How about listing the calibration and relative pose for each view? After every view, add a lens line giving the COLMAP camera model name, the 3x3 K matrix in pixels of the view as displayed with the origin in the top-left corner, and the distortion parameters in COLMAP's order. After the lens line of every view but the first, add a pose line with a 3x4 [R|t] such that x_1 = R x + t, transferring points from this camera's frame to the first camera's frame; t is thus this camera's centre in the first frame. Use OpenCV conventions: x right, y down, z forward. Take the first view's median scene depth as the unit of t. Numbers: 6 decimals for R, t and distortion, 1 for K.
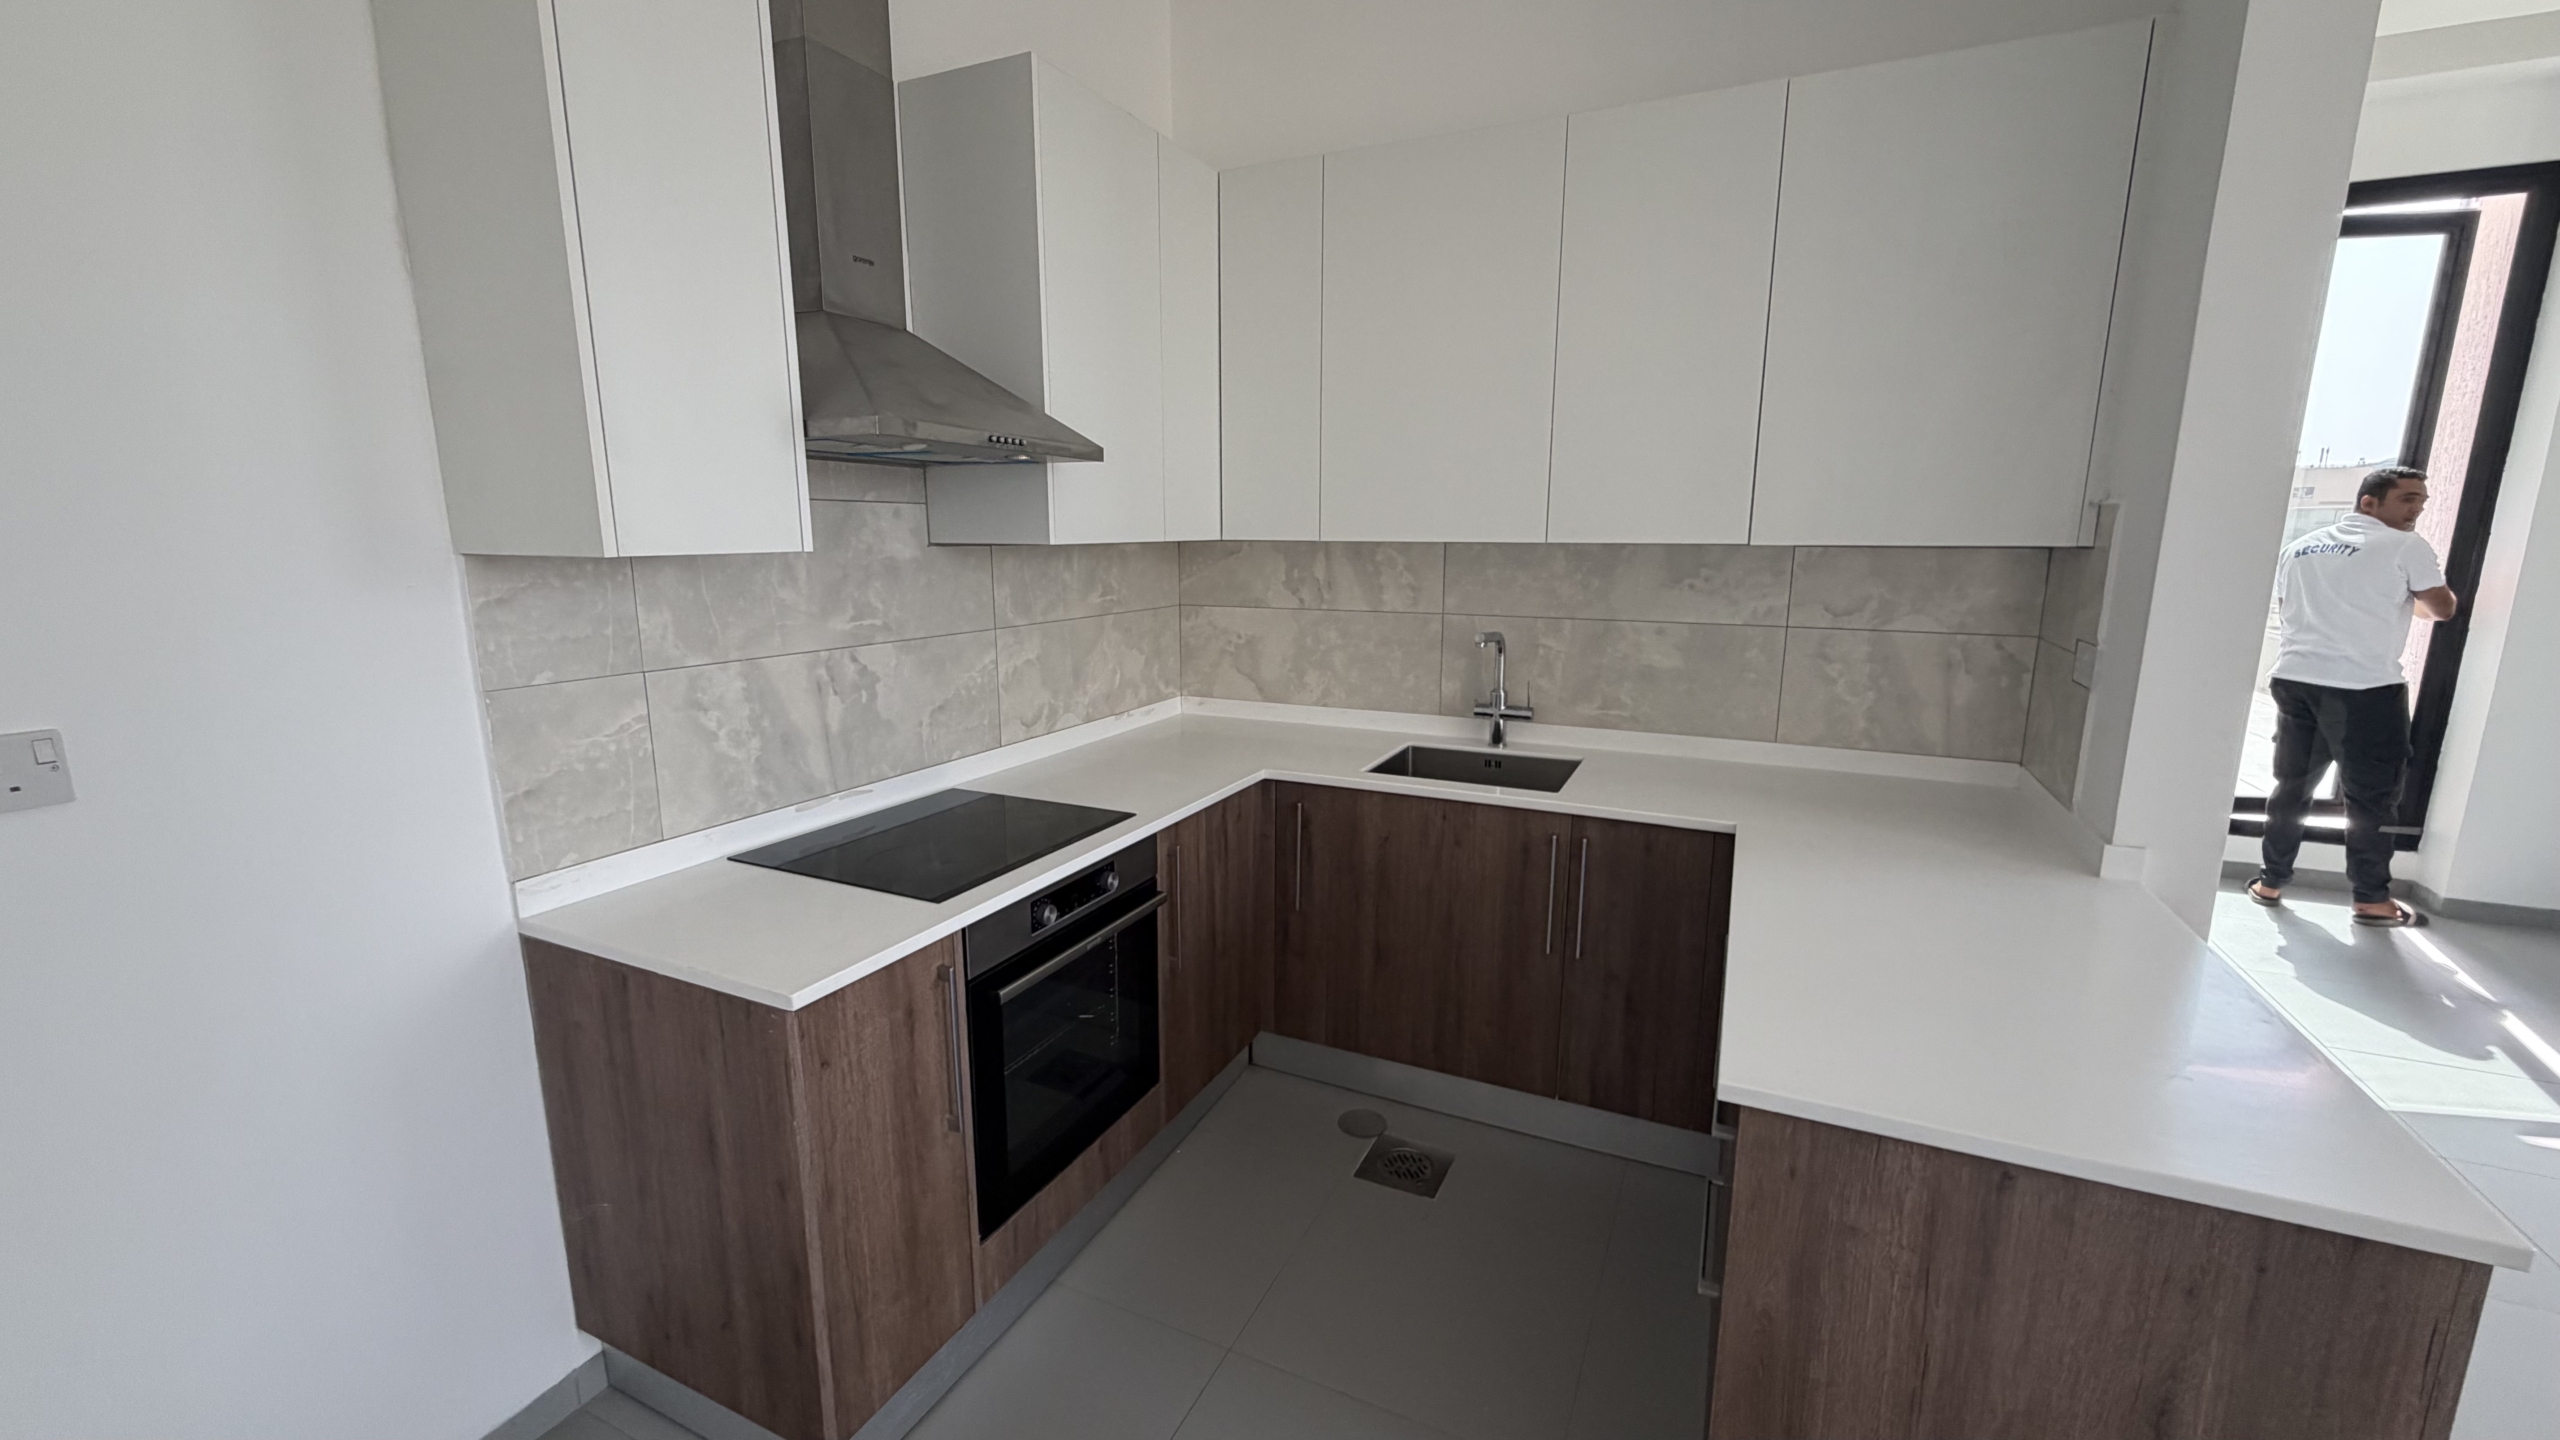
lens RADIAL K [[1032.4, 0, 1280.0], [0, 1032.4, 720.0], [0, 0, 1]] dist [-0.000446, 0.002634]
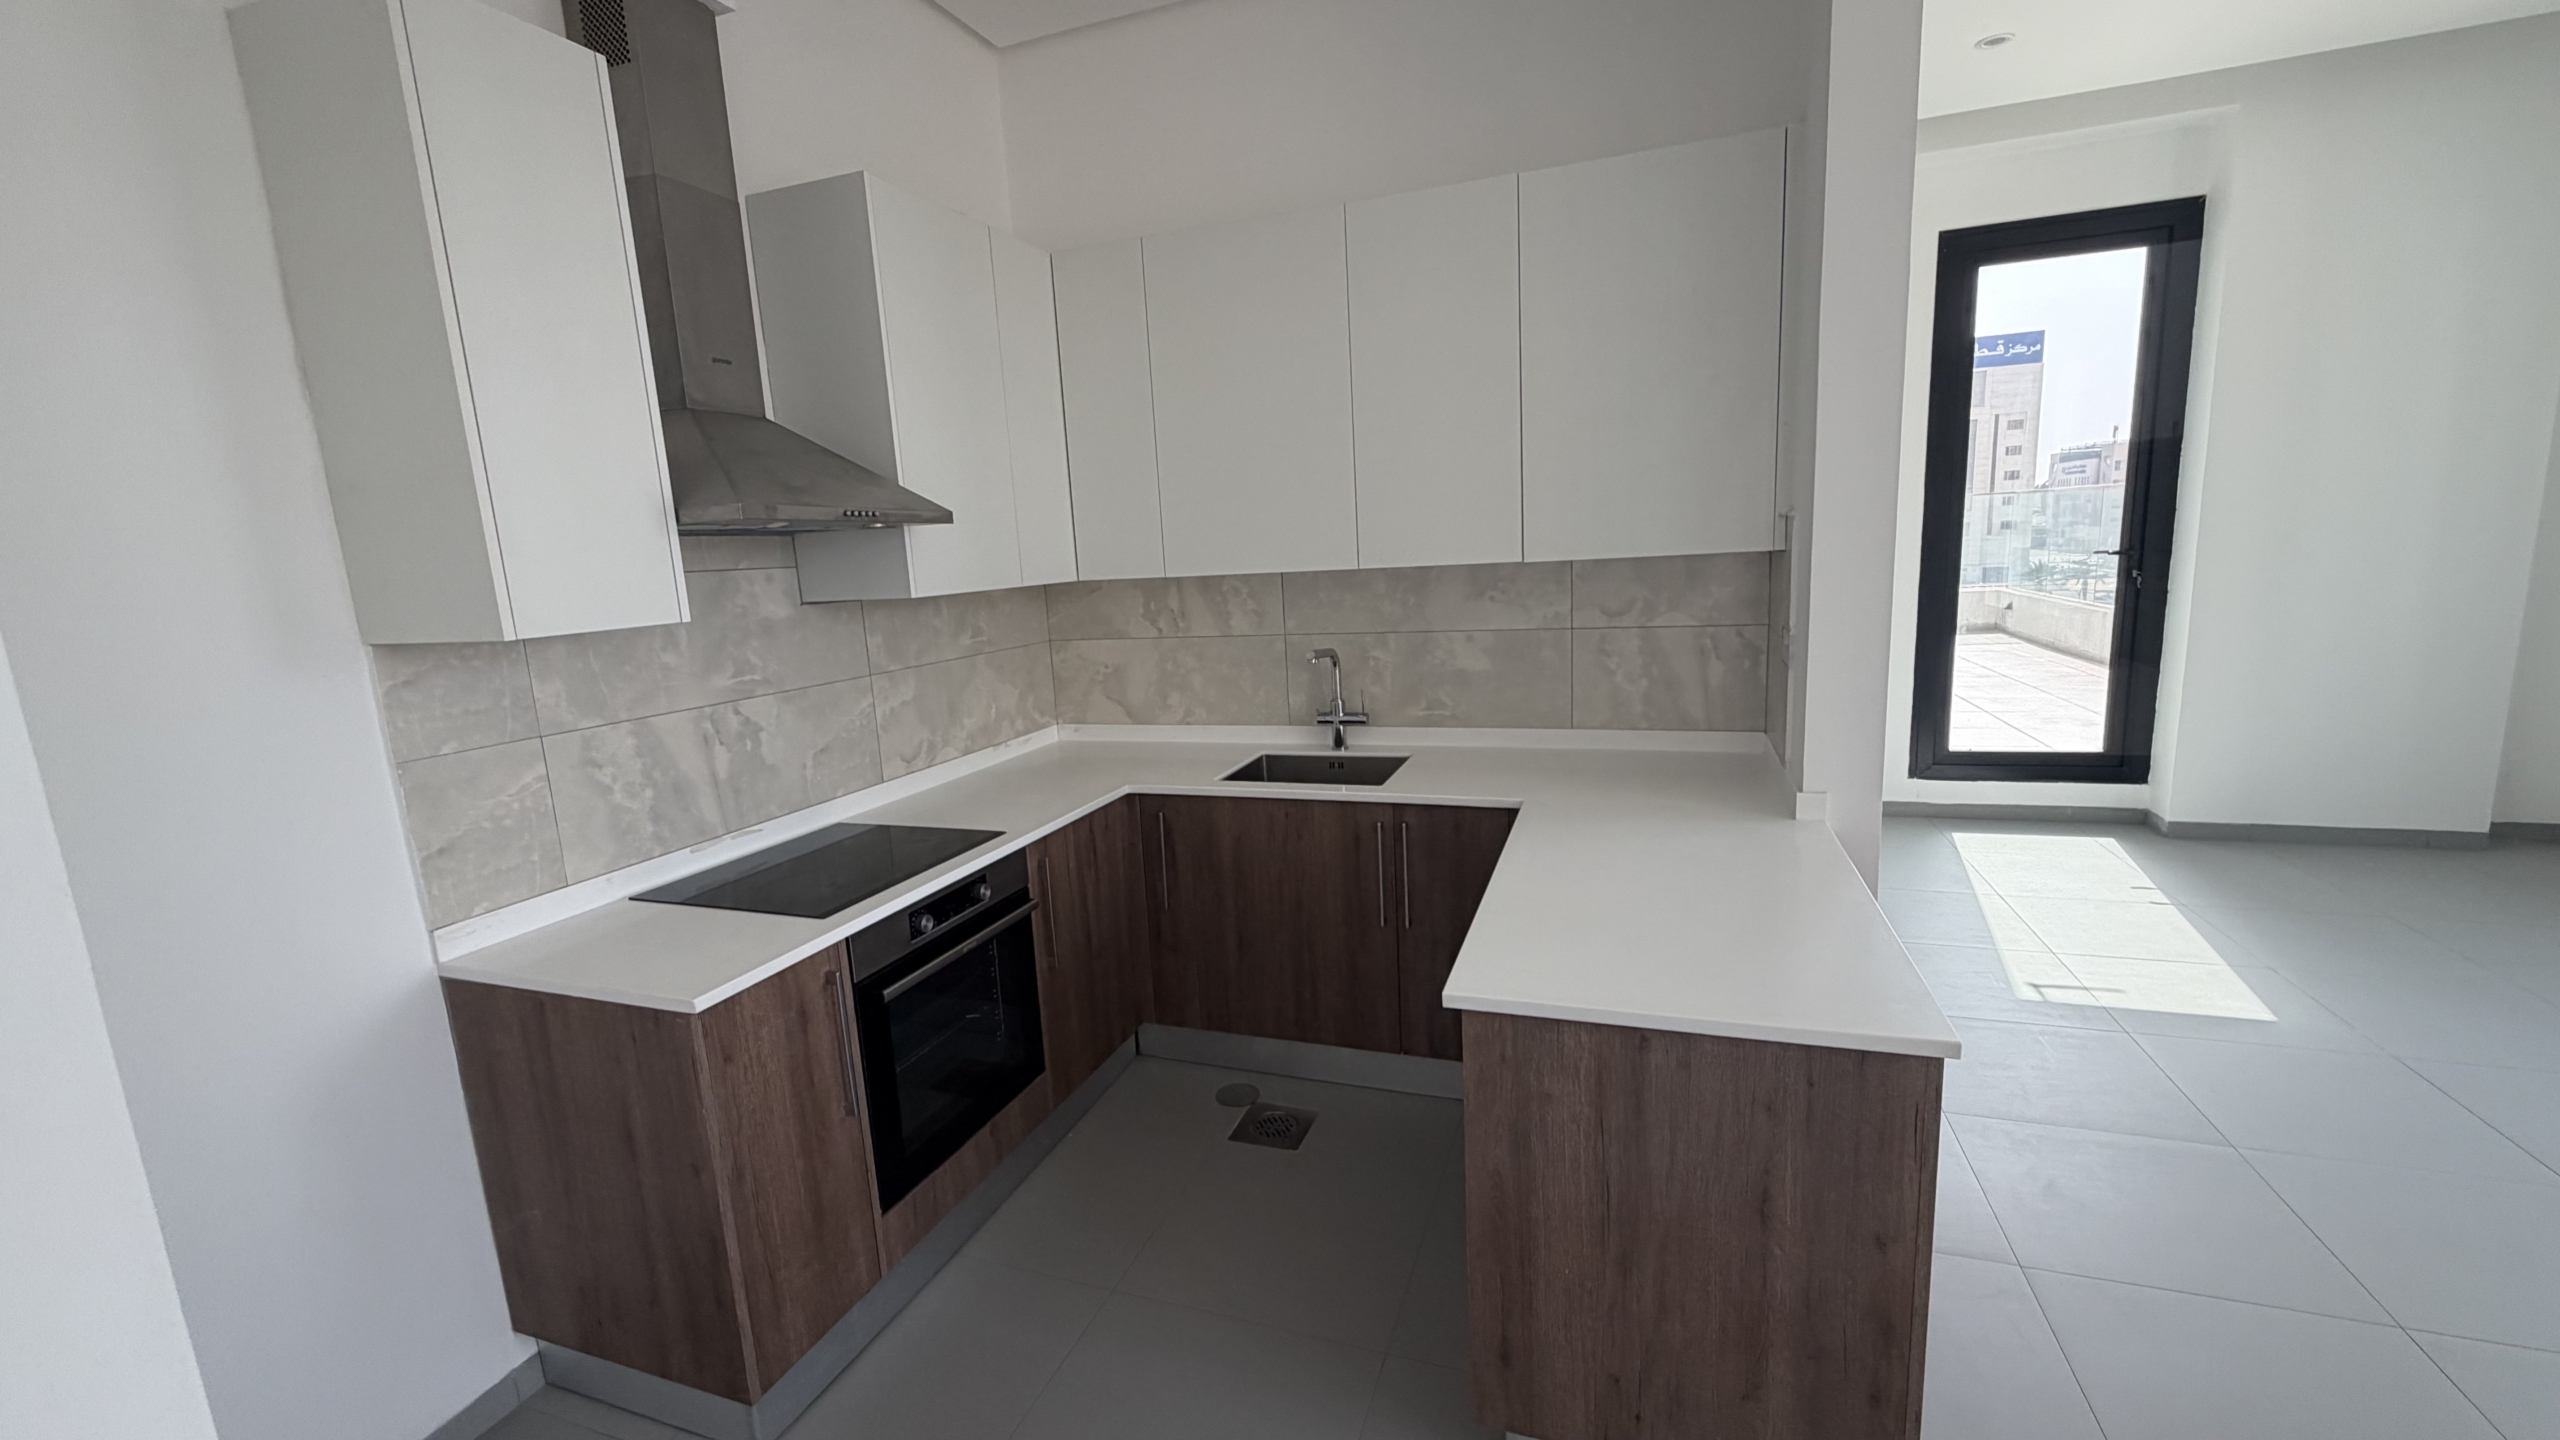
lens RADIAL K [[1032.4, 0, 1280.0], [0, 1032.4, 720.0], [0, 0, 1]] dist [-0.000446, 0.002634]
pose [[0.994213, -0.069436, 0.081976, 0.080394], [0.070859, 0.997380, -0.014576, 0.007673], [-0.080749, 0.020300, 0.996528, -0.161088]]
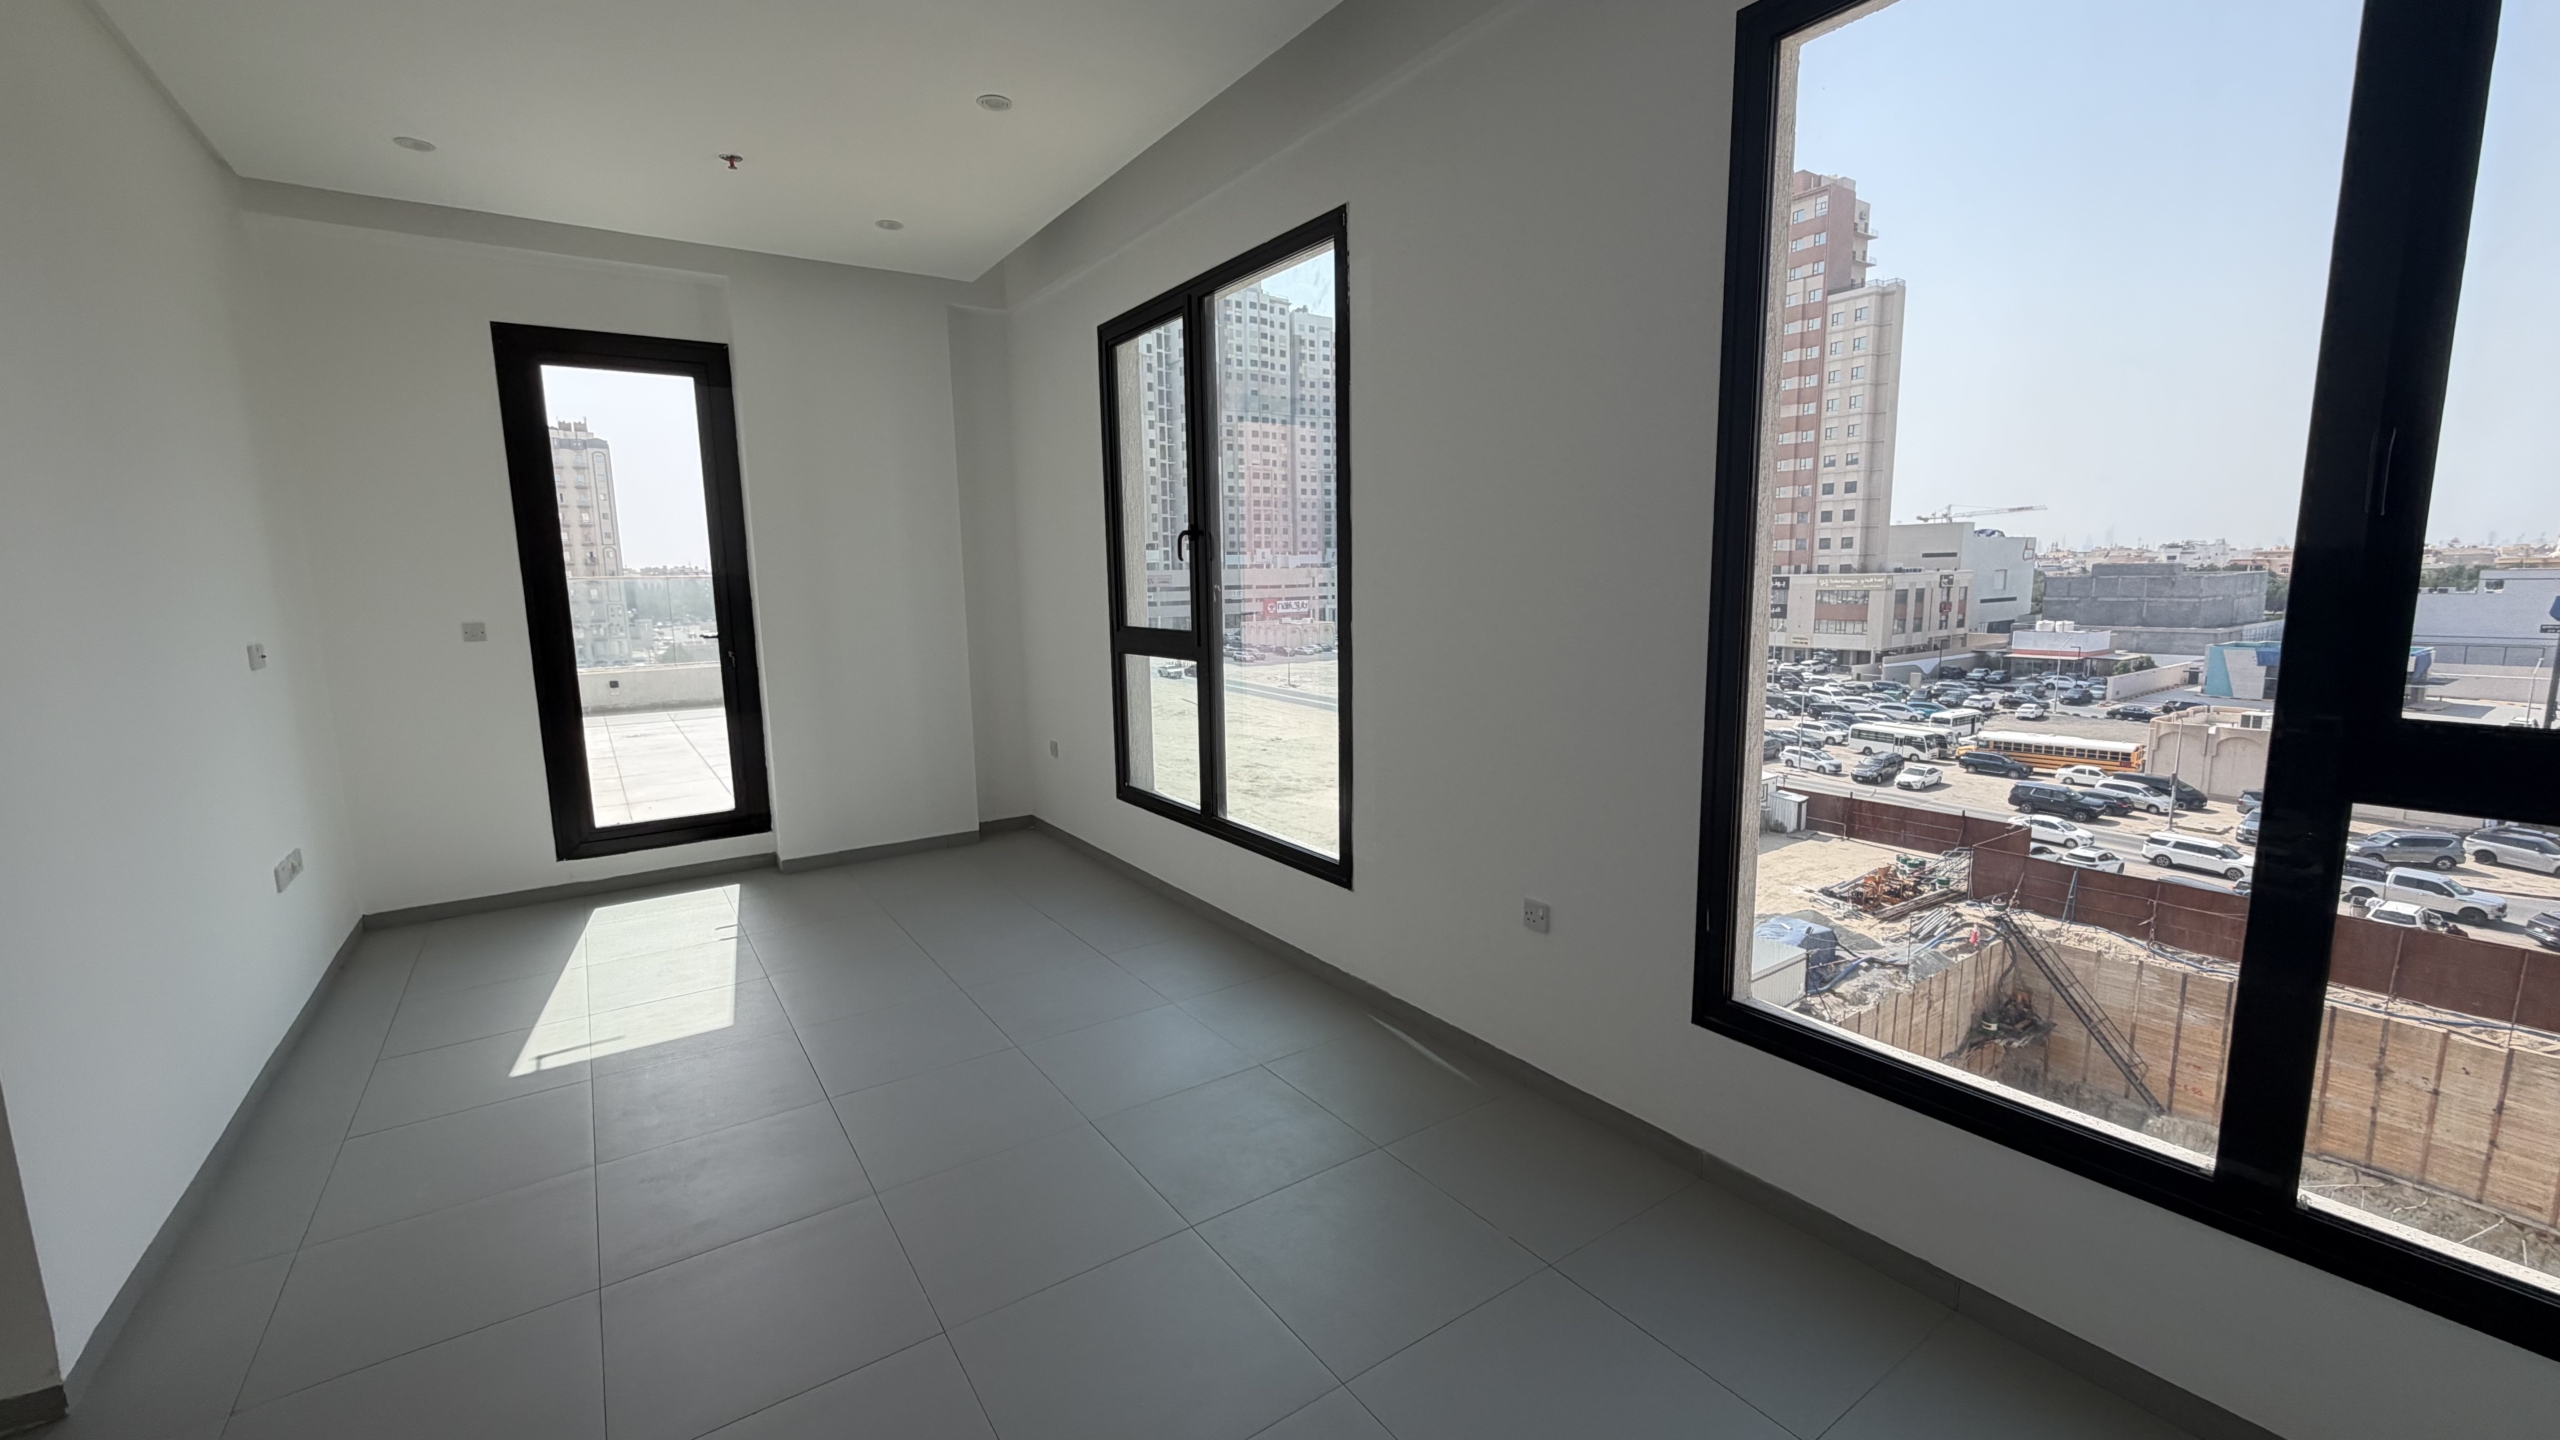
lens RADIAL K [[1032.4, 0, 1280.0], [0, 1032.4, 720.0], [0, 0, 1]] dist [-0.000446, 0.002634]
pose [[0.513953, -0.133470, 0.847371, 0.642777], [0.177506, 0.982989, 0.047169, 0.079555], [-0.839252, 0.126170, 0.528901, -0.621539]]
